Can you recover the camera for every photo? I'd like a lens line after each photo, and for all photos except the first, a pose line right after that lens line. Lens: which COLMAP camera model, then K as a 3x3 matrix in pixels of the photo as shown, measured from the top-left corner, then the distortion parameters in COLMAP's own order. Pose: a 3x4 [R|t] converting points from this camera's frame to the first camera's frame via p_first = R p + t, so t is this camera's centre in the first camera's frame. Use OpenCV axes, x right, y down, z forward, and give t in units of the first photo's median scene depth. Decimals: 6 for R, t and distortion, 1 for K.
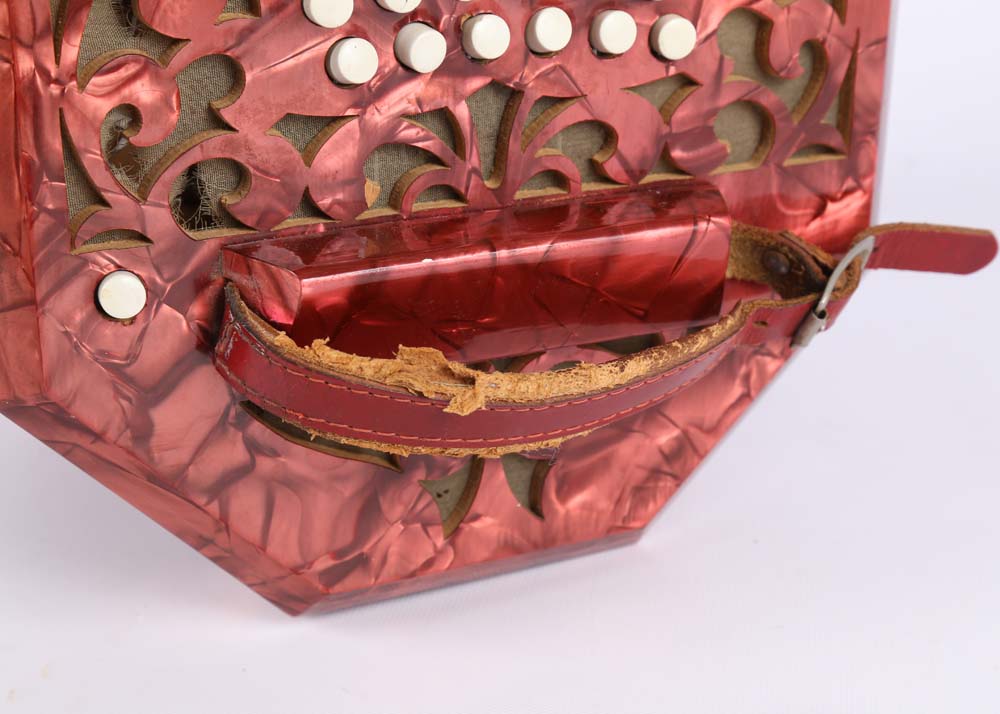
lens RADIAL K [[2023.3, 0, 500.0], [0, 2023.3, 357.0], [0, 0, 1]] dist [0.194145, 0.014004]
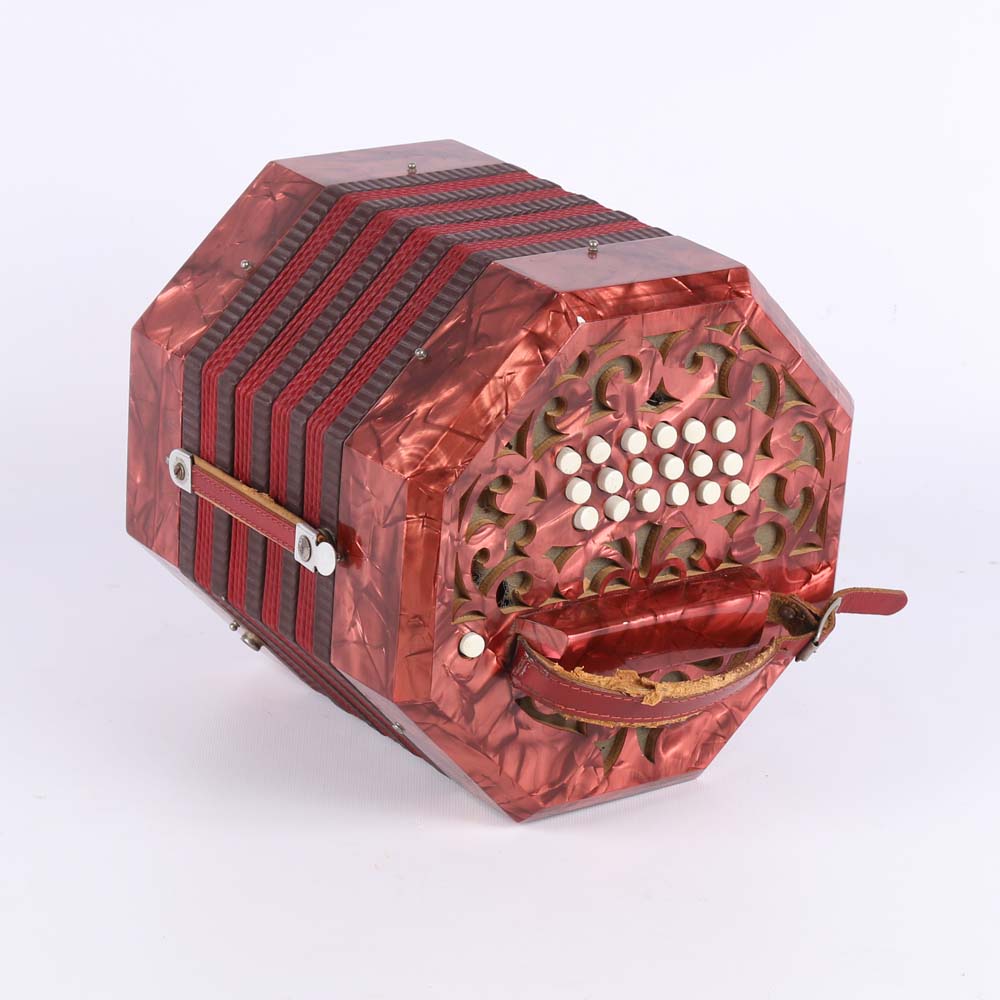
lens RADIAL K [[3303.6, 0, 500.0], [0, 3303.6, 500.0], [0, 0, 1]] dist [0.575385, -0.197107]
pose [[0.985620, -0.008371, 0.168772, -0.616277], [0.011229, 0.999809, -0.015982, -0.105123], [-0.168606, 0.017647, 0.985526, -1.855074]]
